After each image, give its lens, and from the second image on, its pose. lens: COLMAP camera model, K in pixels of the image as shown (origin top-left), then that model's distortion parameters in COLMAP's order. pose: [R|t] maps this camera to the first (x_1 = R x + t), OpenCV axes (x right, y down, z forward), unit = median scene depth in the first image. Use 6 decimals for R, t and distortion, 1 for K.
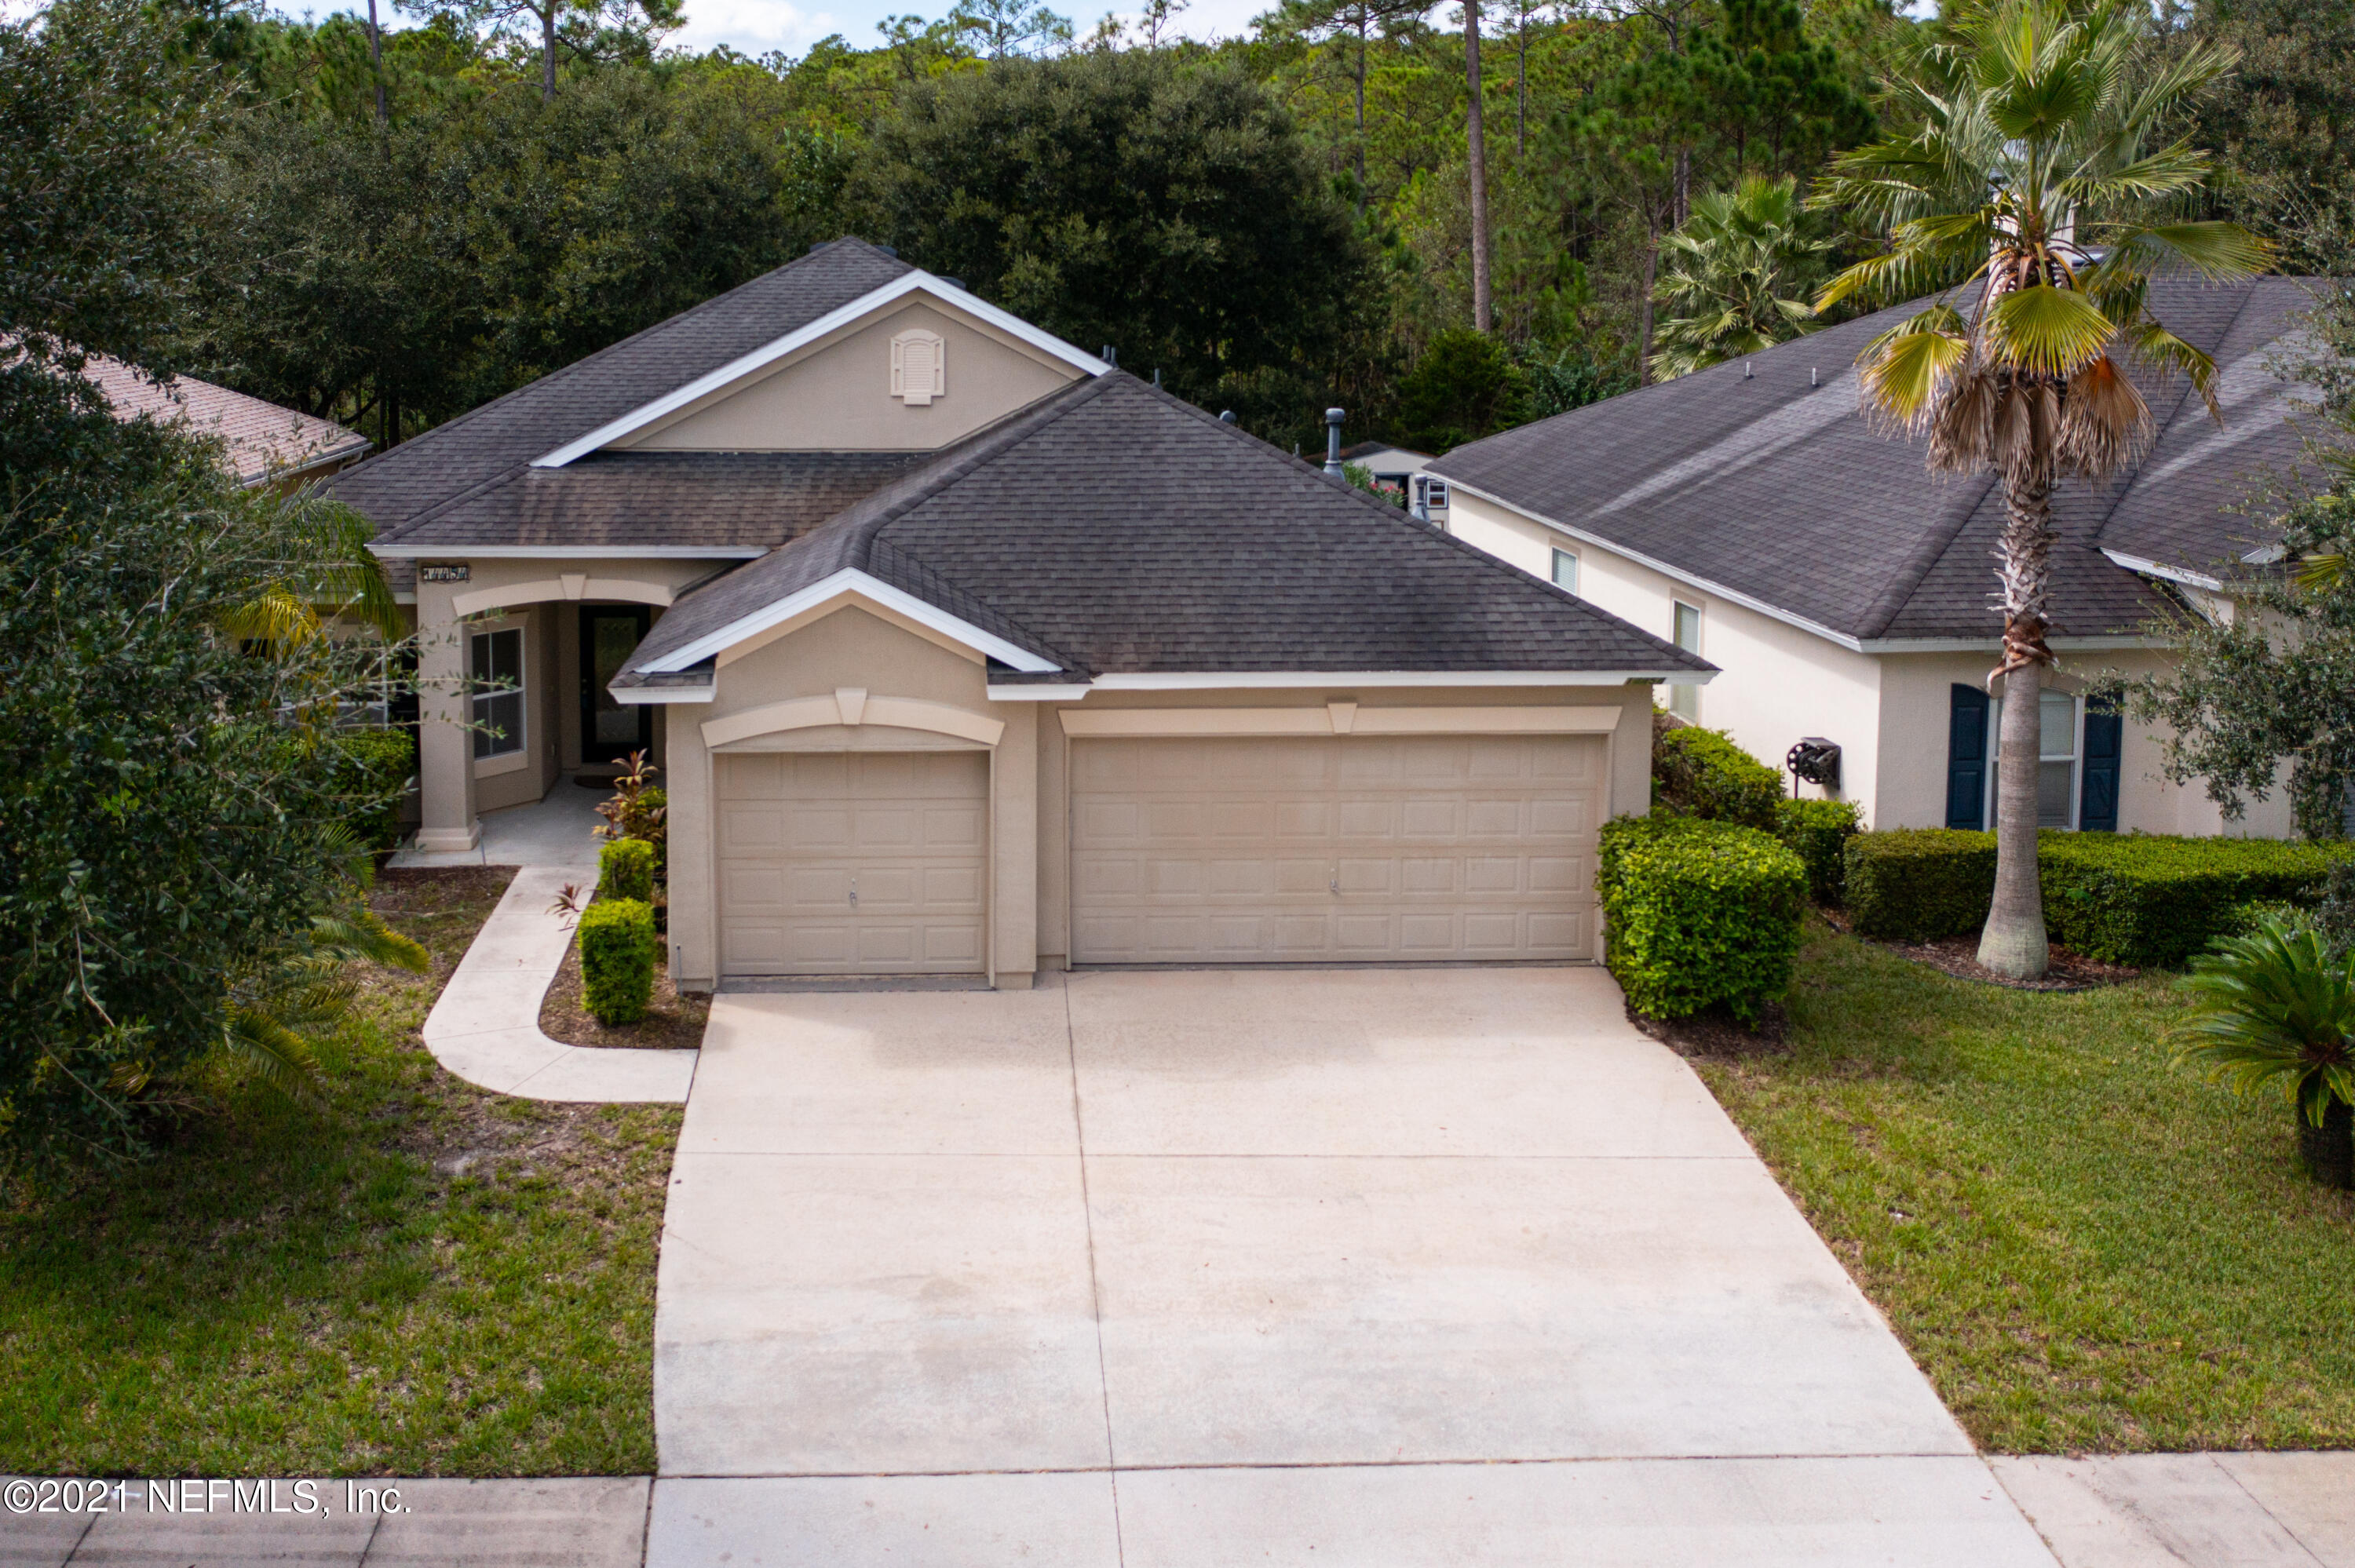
lens RADIAL K [[1953.7, 0, 978.4], [0, 1953.7, 443.7], [0, 0, 1]] dist [-0.002234, 0.001833]
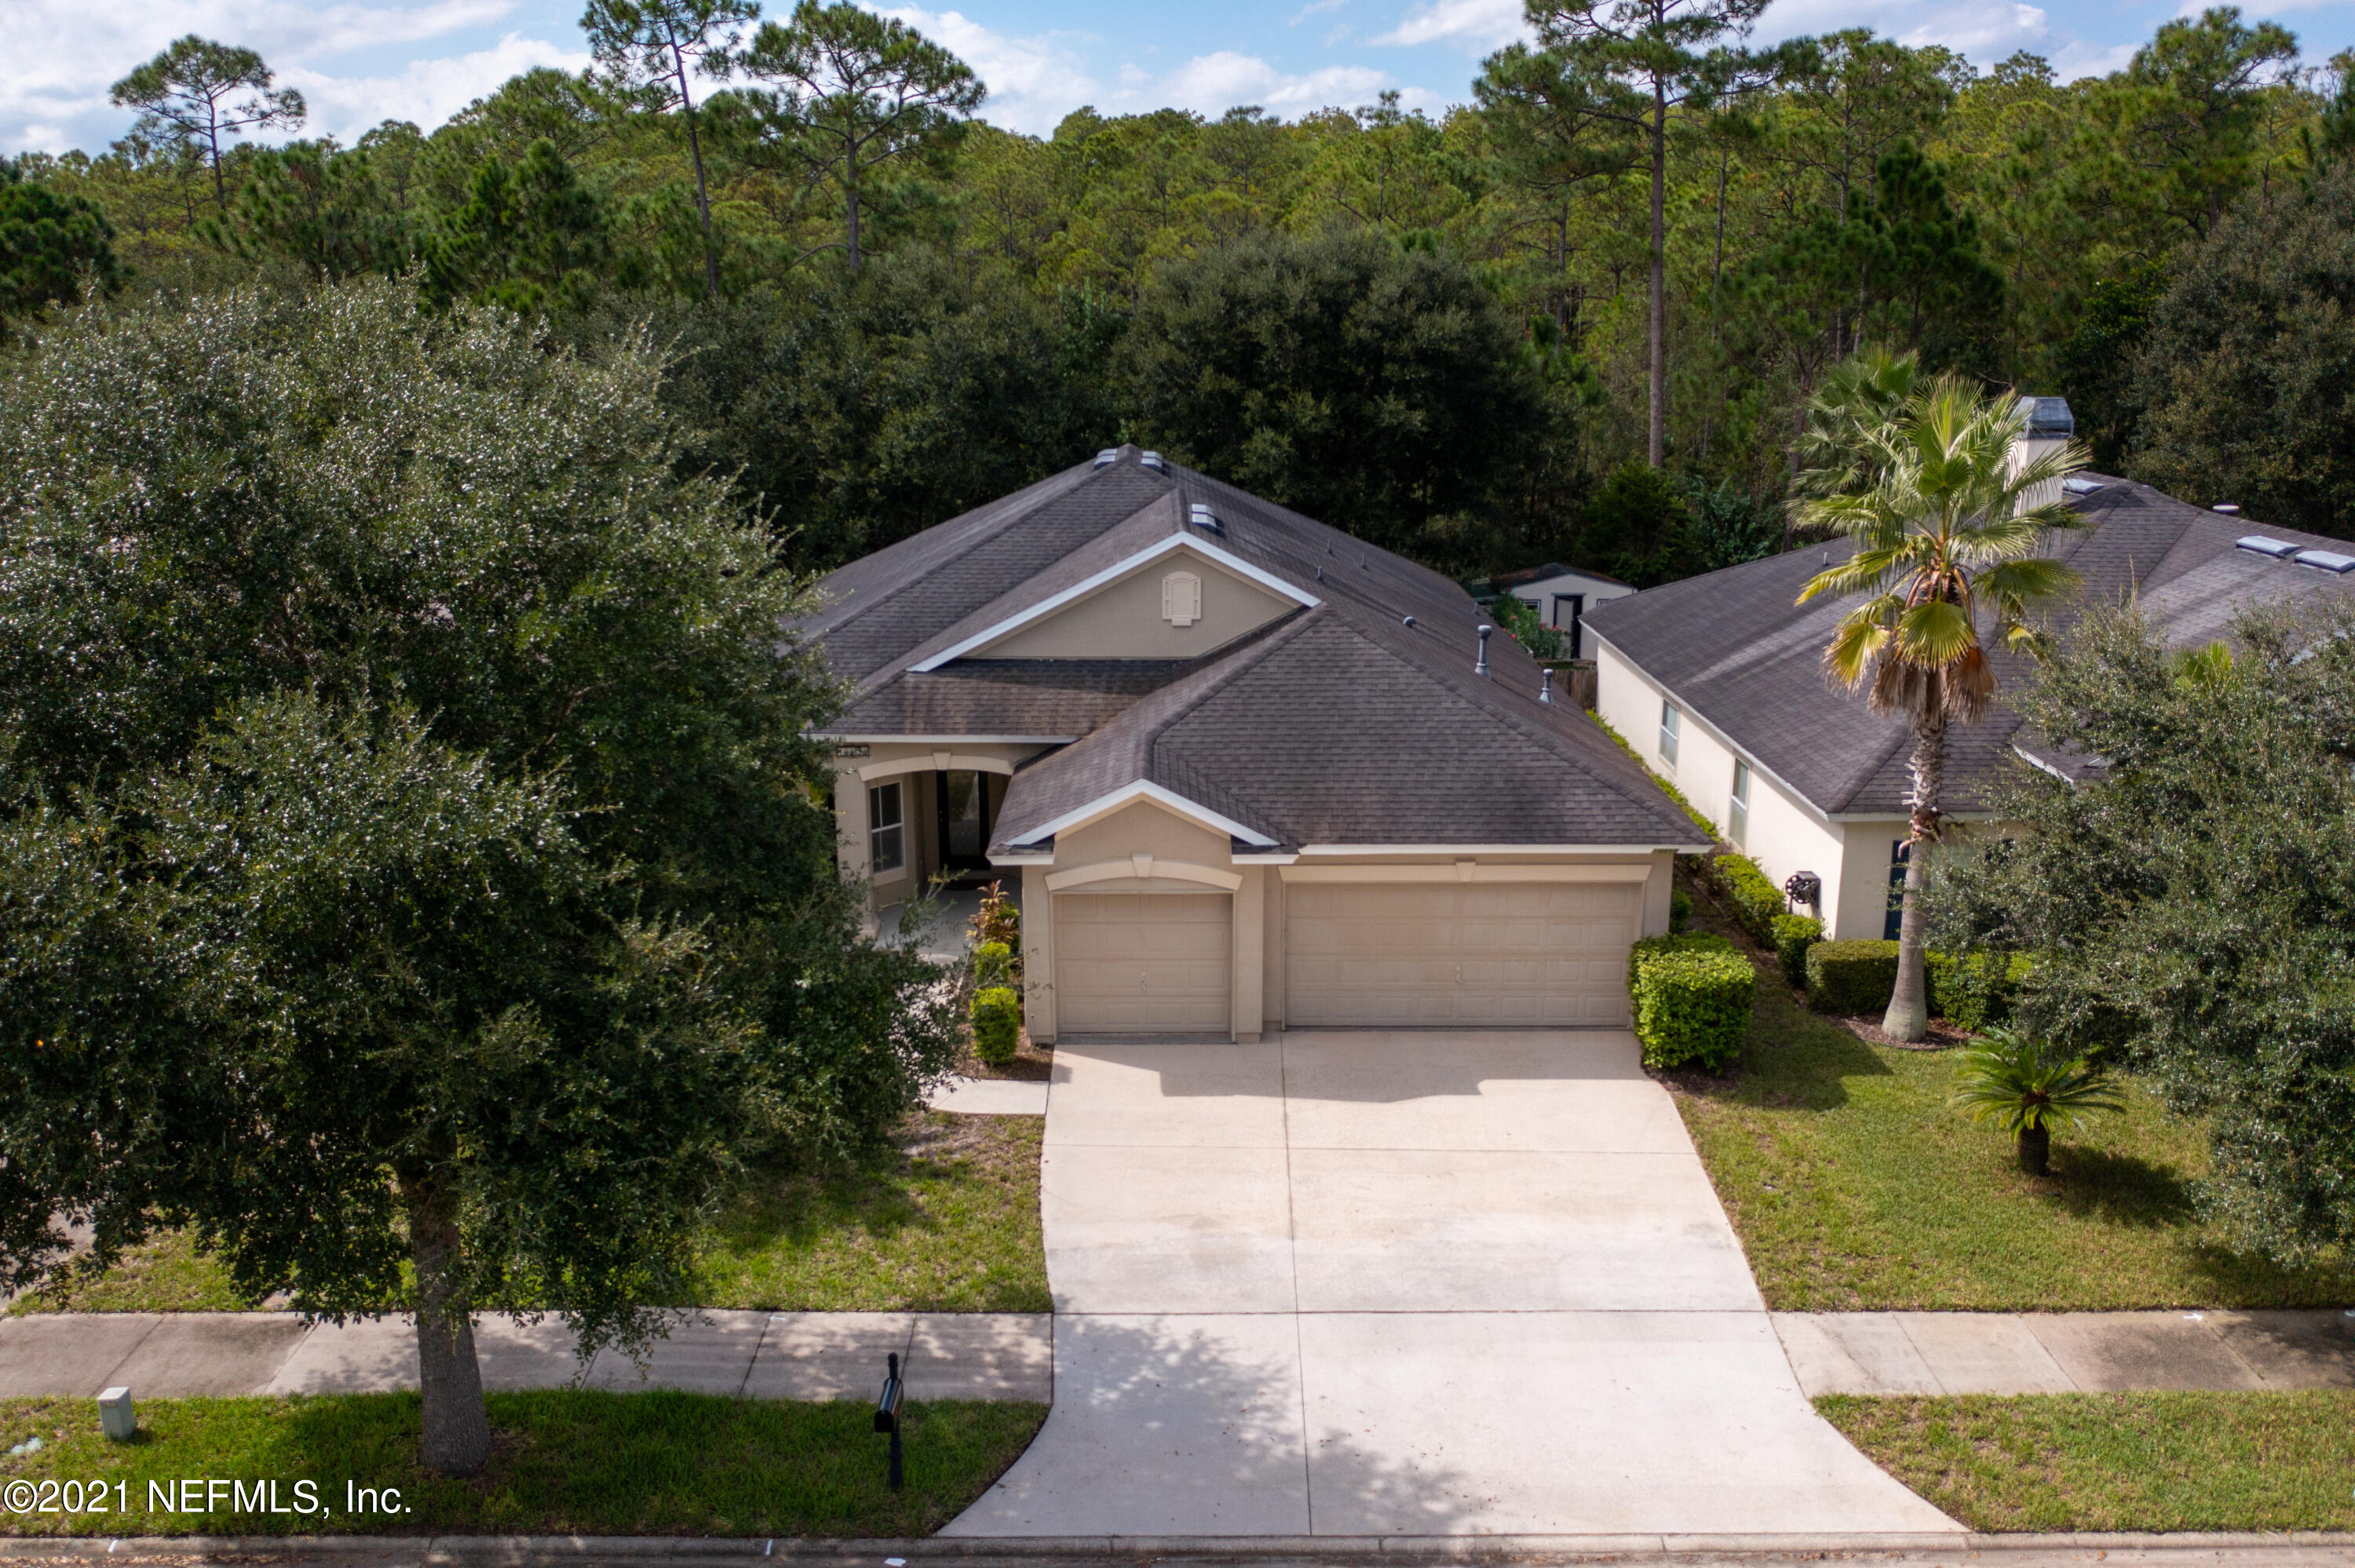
lens RADIAL K [[1888.4, 0, 1177.5], [0, 1888.4, 784.0], [0, 0, 1]] dist [0.000629, 0.000218]
pose [[0.999753, 0.004935, -0.021672, -0.005859], [-0.001167, 0.985347, 0.170558, -0.180585], [0.022196, -0.170491, 0.985109, -0.446615]]
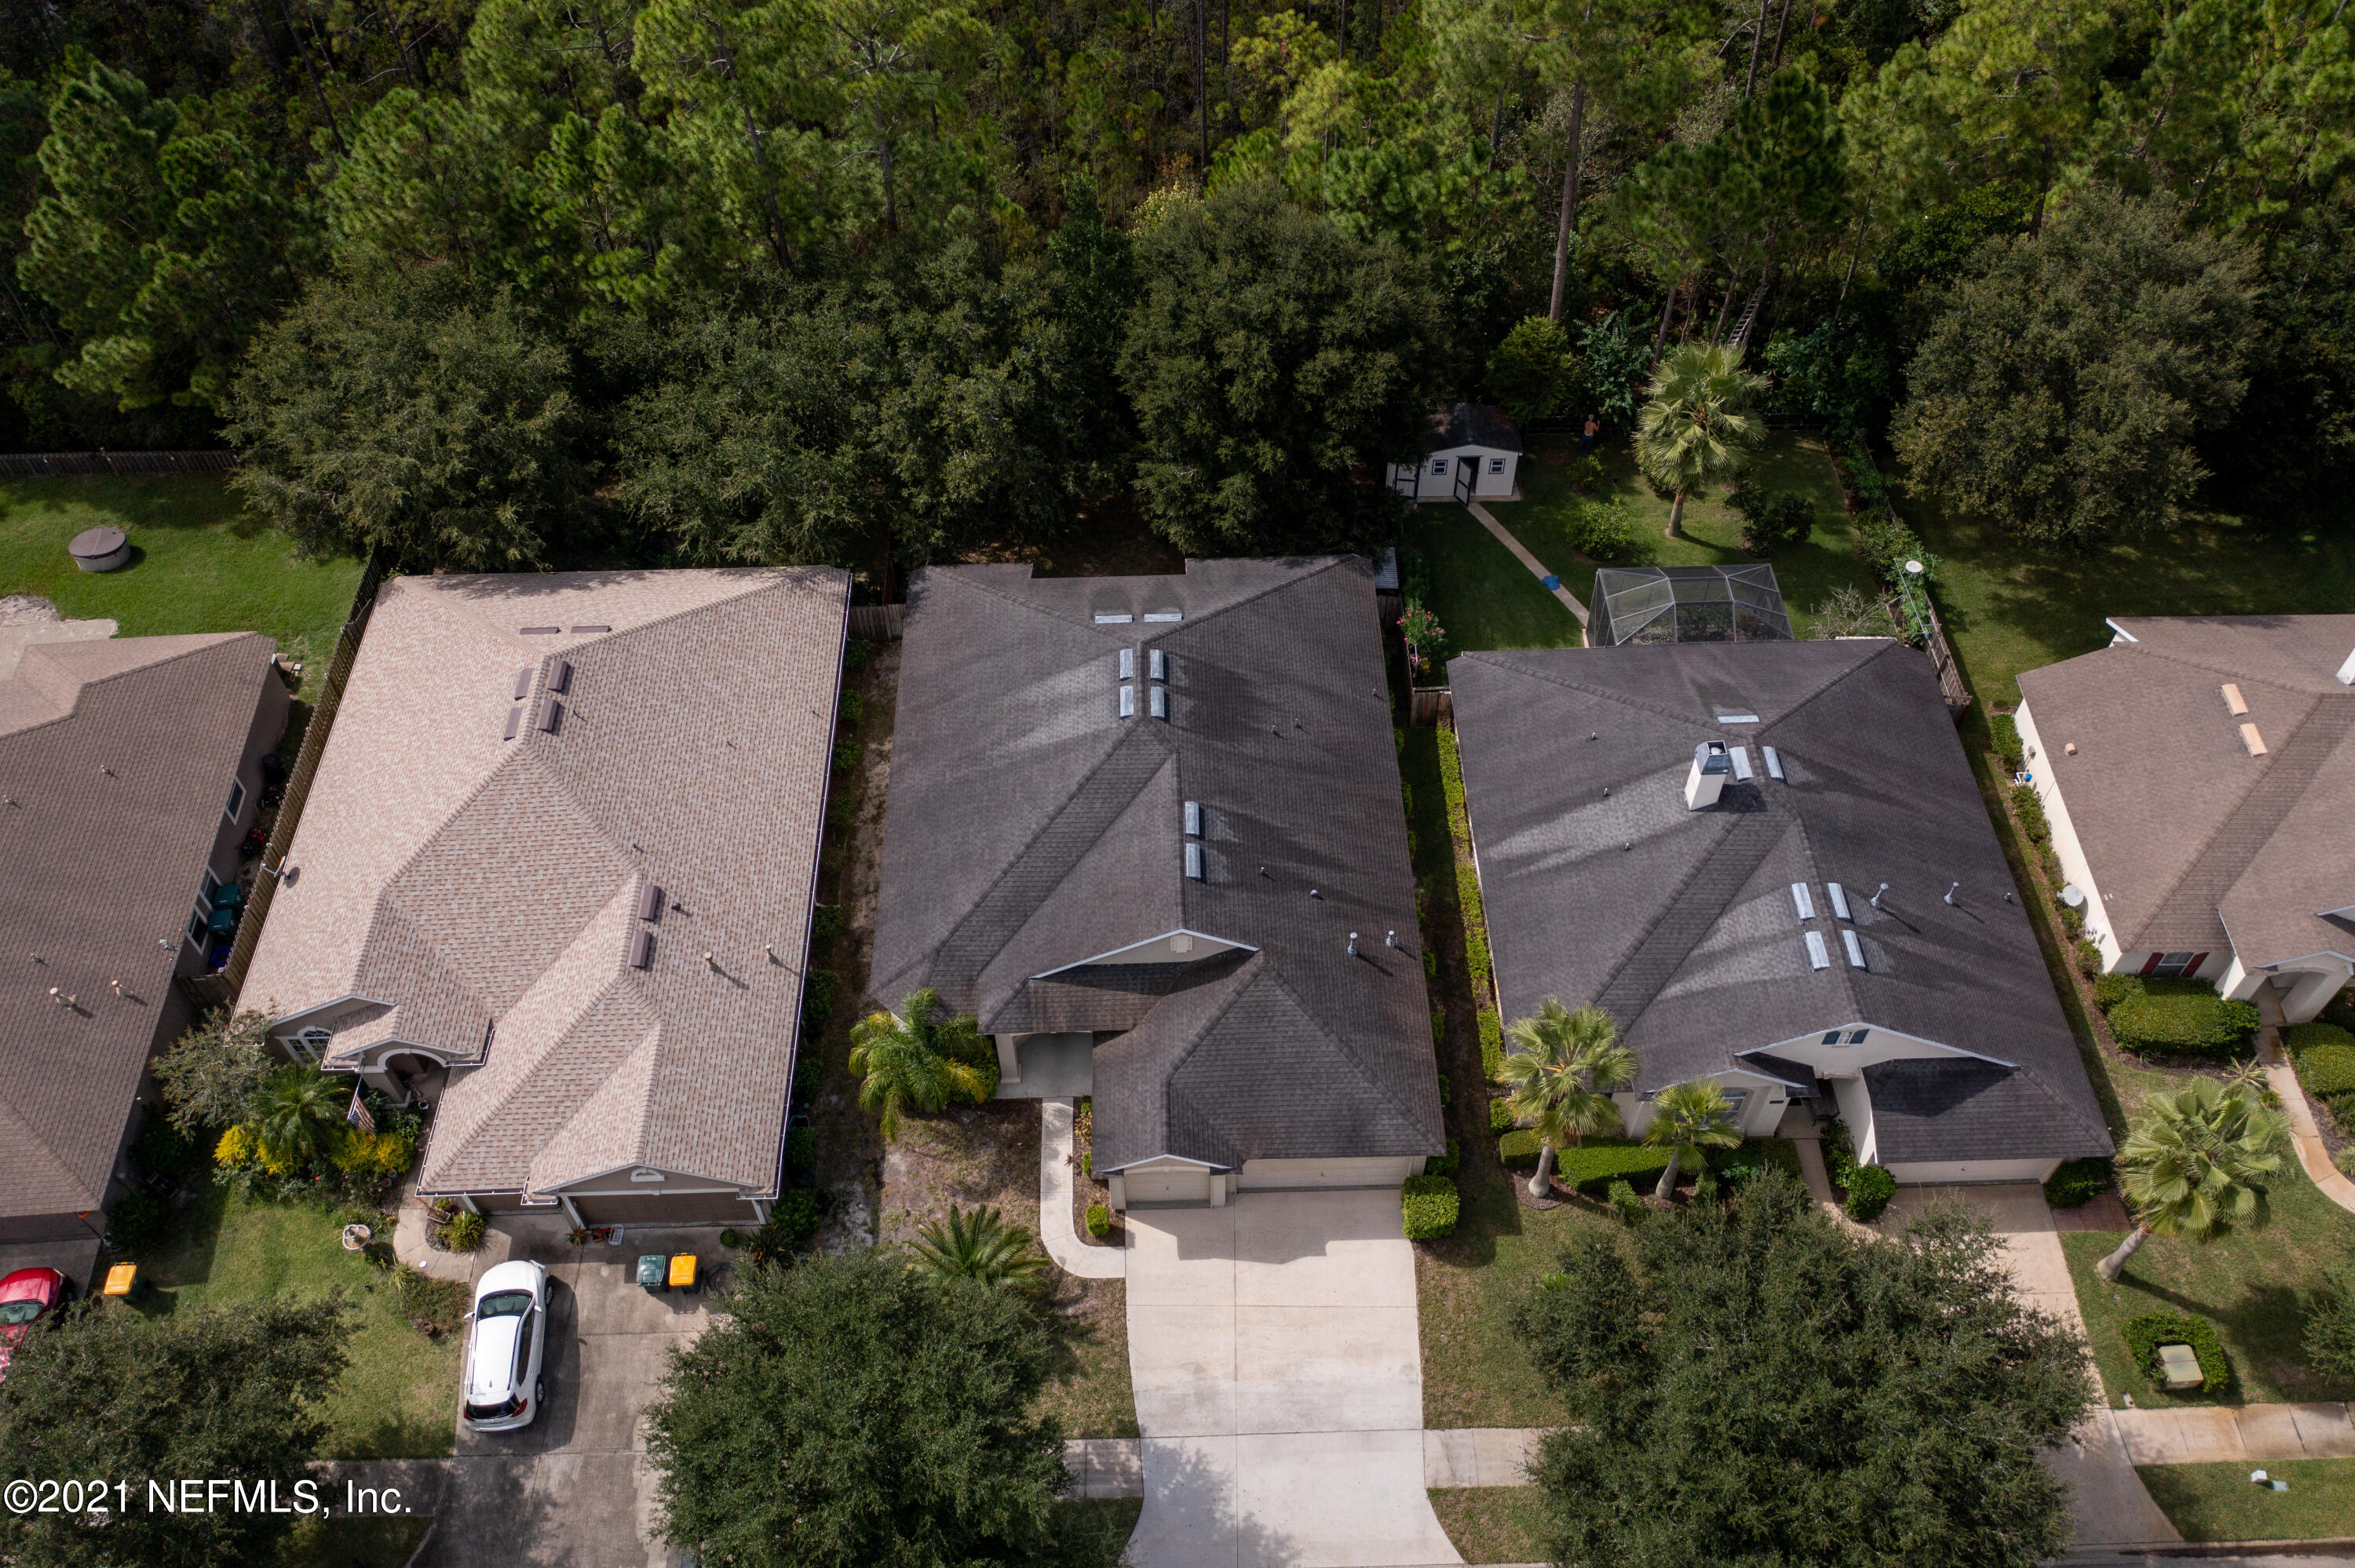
lens RADIAL K [[1916.8, 0, 1177.5], [0, 1916.8, 784.0], [0, 0, 1]] dist [-0.004049, 0.002387]
pose [[0.999889, -0.003659, -0.014430, -0.001159], [0.013063, 0.680551, 0.732585, -2.524035], [0.007139, -0.732692, 0.680523, -0.640866]]
